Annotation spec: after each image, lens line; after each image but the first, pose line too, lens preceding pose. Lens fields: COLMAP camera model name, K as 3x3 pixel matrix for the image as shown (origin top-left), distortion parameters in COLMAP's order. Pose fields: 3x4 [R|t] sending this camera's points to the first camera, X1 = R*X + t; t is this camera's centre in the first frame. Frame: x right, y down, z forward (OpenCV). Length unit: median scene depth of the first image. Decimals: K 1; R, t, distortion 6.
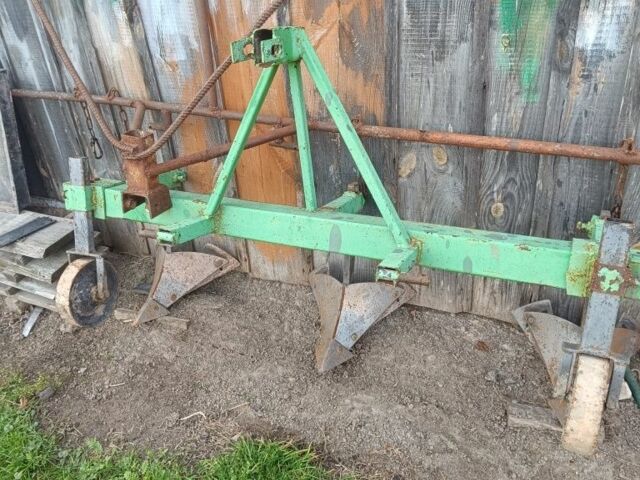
lens RADIAL K [[591.9, 0, 319.9], [0, 591.9, 216.4], [0, 0, 1]] dist [0.058447, -0.089174]
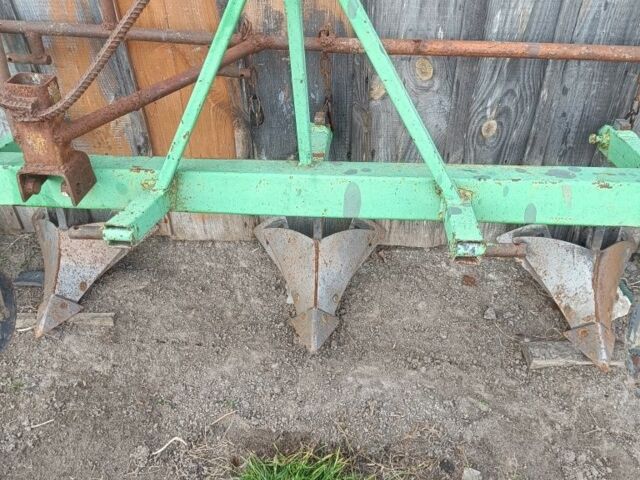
lens RADIAL K [[591.9, 0, 319.9], [0, 591.9, 216.4], [0, 0, 1]] dist [0.058447, -0.089174]
pose [[0.950272, -0.154223, 0.270551, -0.189007], [0.106592, 0.977366, 0.182742, -0.072221], [-0.292611, -0.144816, 0.945202, 0.258218]]
